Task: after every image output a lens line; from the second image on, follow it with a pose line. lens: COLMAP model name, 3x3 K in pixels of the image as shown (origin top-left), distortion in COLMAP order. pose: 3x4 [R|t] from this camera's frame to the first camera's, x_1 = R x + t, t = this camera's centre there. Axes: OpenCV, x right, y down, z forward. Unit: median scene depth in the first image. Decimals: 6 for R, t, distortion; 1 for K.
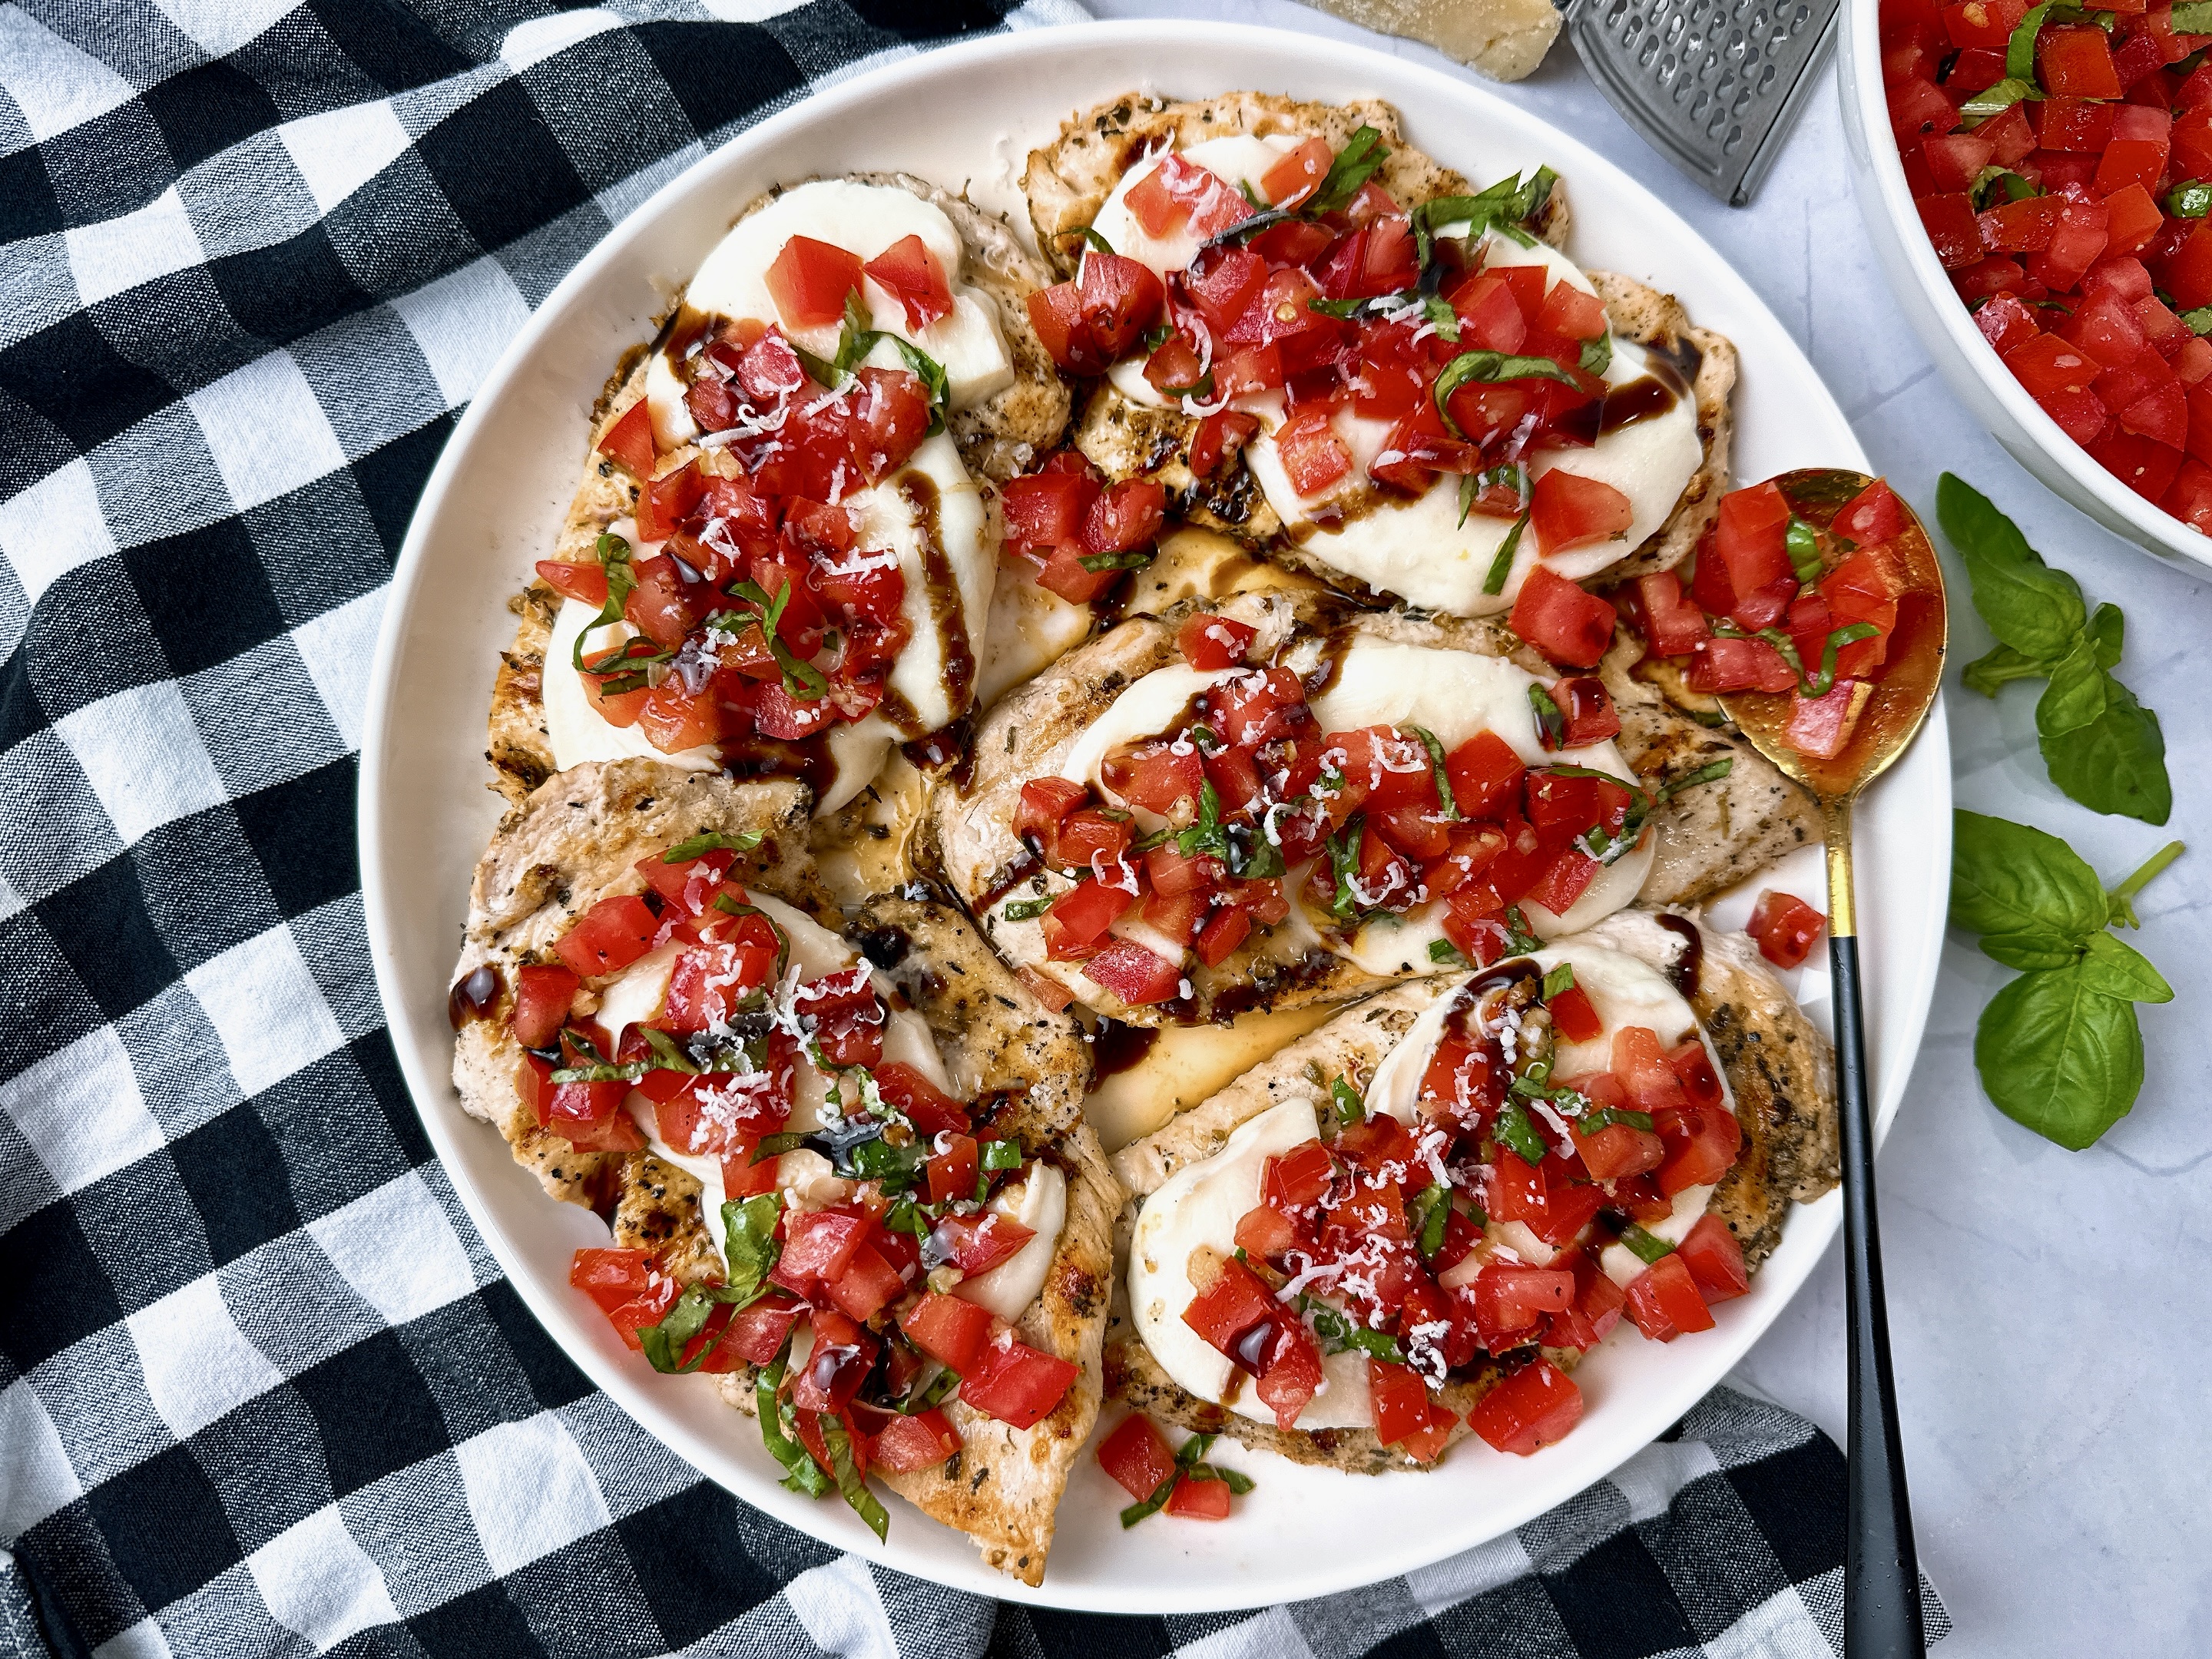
lens RADIAL K [[1583.1, 0, 1106.0], [0, 1583.1, 829.5], [0, 0, 1]] dist [0.134018, -0.288111]
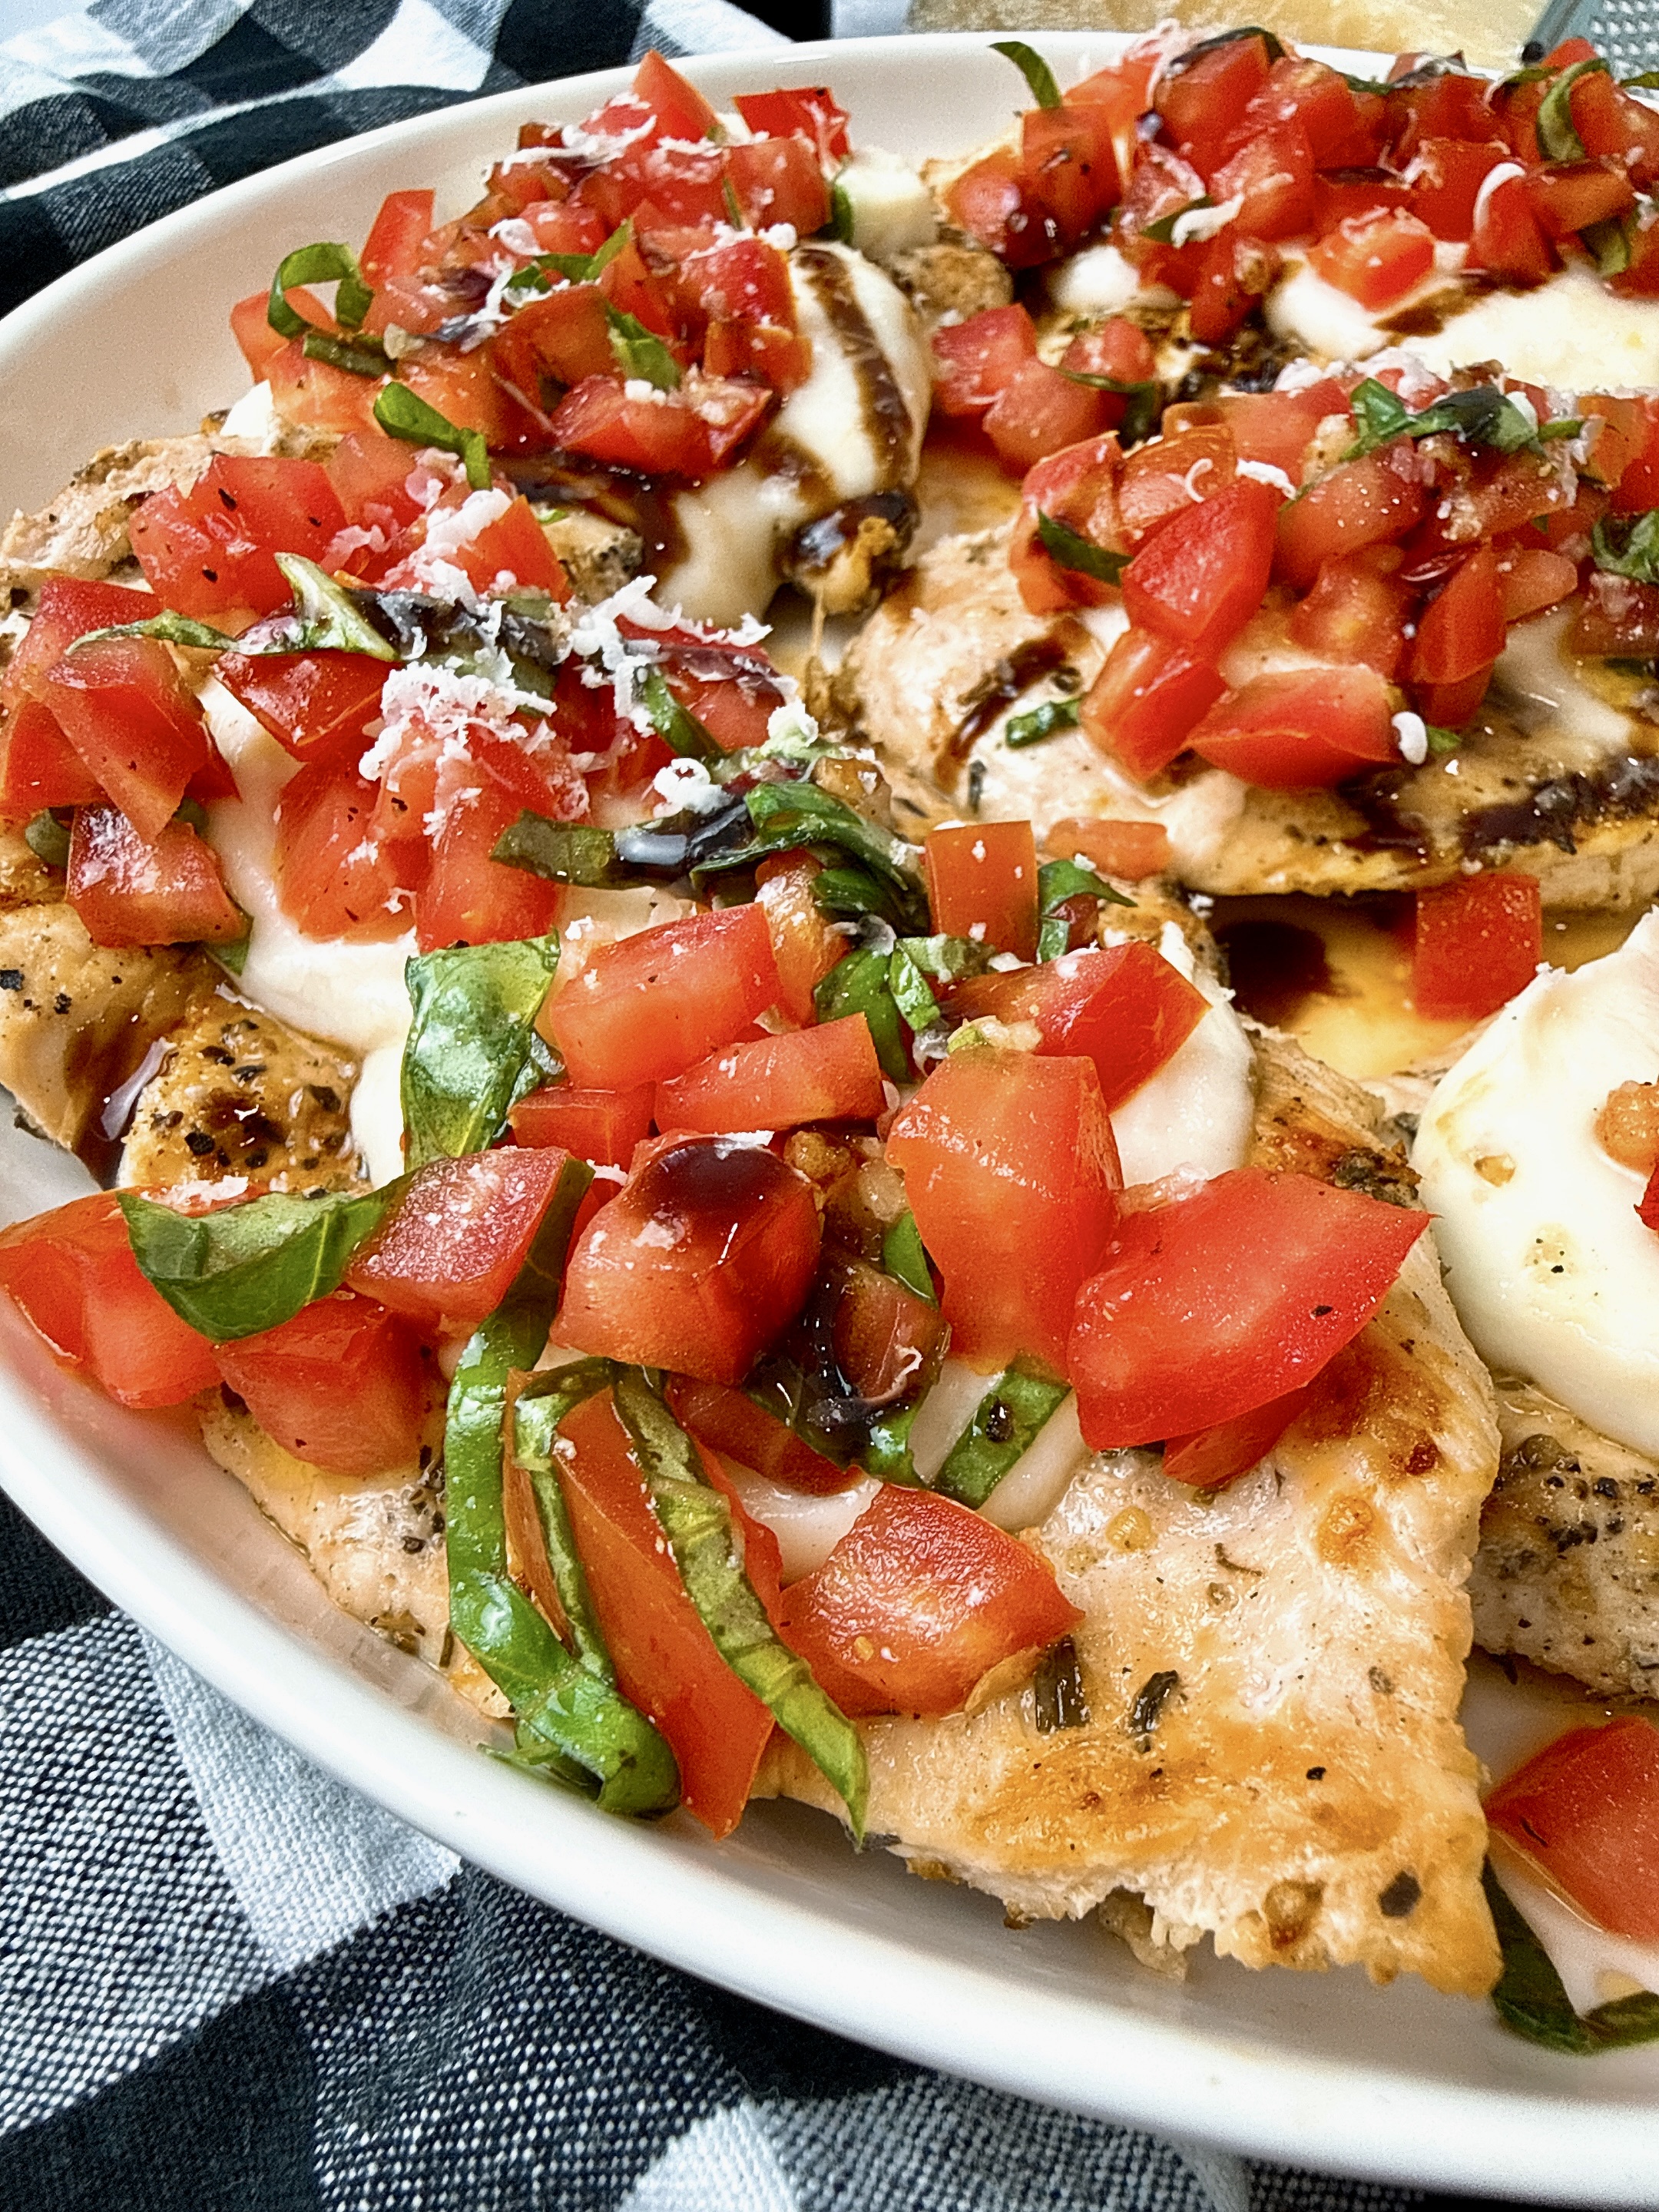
lens RADIAL K [[1608.9, 0, 829.5], [0, 1608.9, 1106.0], [0, 0, 1]] dist [0.020631, -0.025410]
pose [[0.999048, -0.037413, 0.022456, -0.140035], [0.043288, 0.785020, -0.617956, 0.492003], [0.005491, 0.618339, 0.785892, 0.678848]]
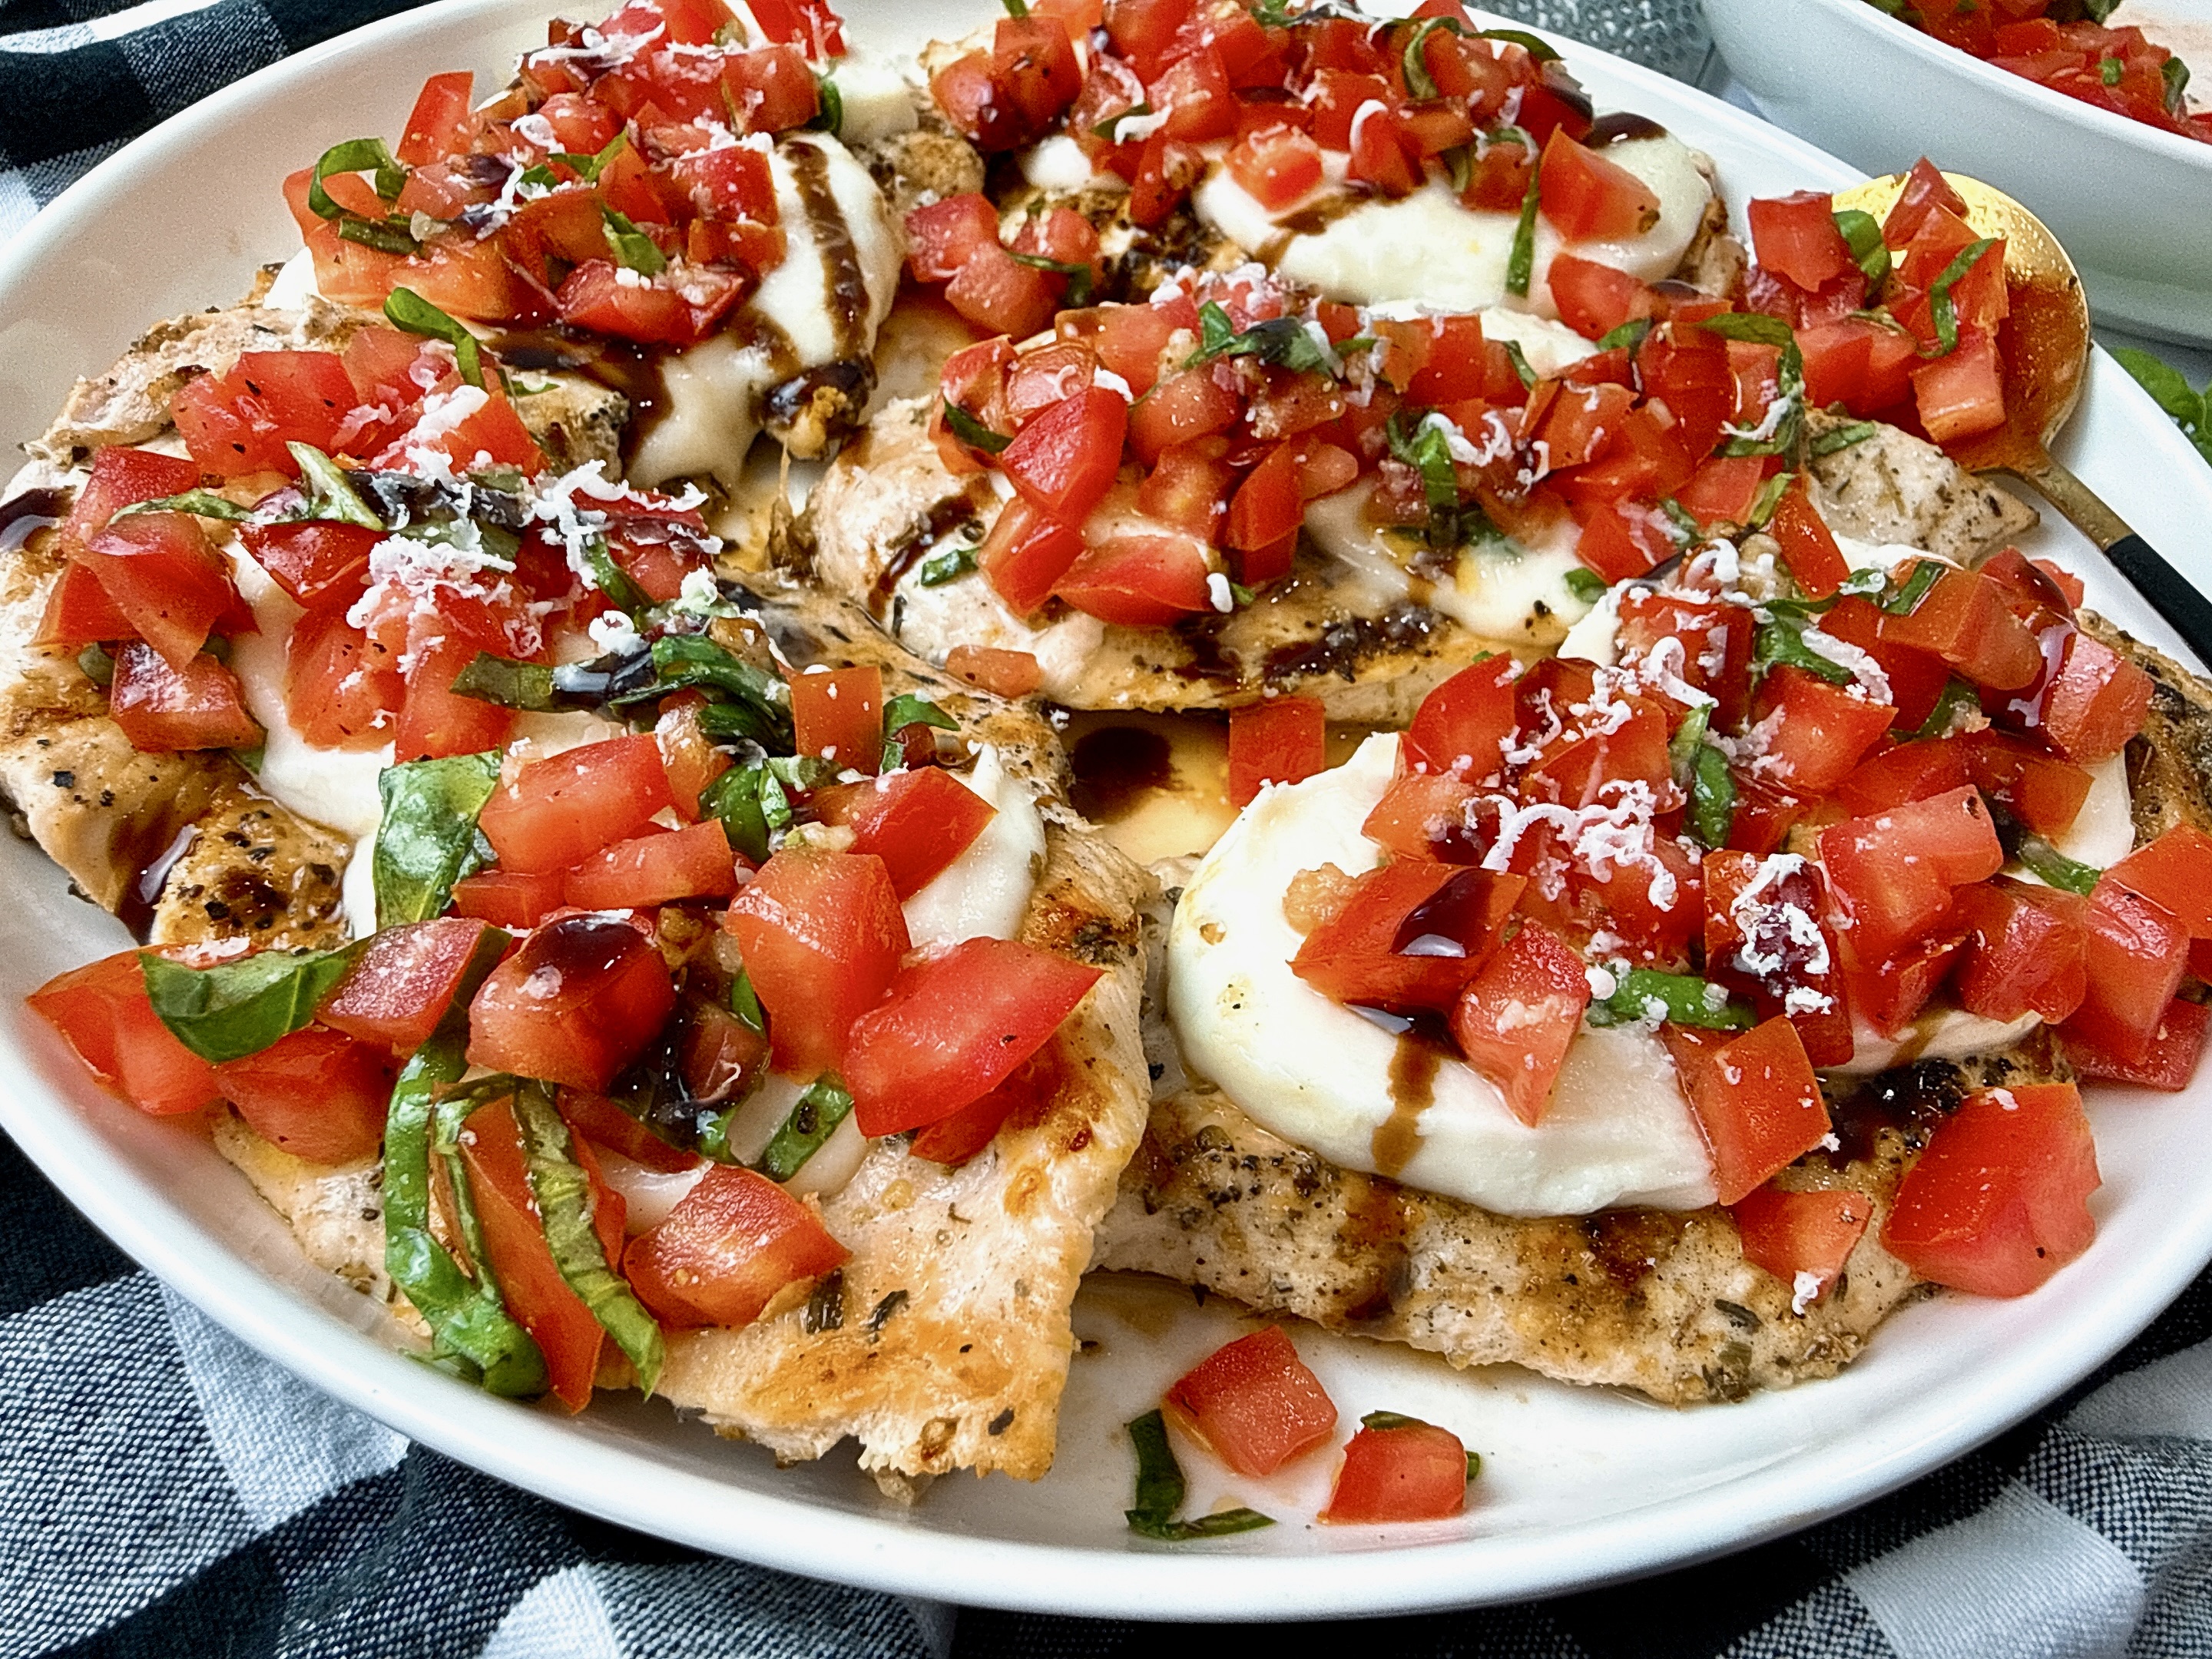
lens RADIAL K [[1591.4, 0, 1102.9], [0, 1591.4, 845.3], [0, 0, 1]] dist [-0.000768, 0.011714]
pose [[0.993903, -0.030503, 0.105953, -0.061816], [0.089137, 0.787896, -0.609323, 0.561457], [-0.064894, 0.615053, 0.785811, 0.571205]]
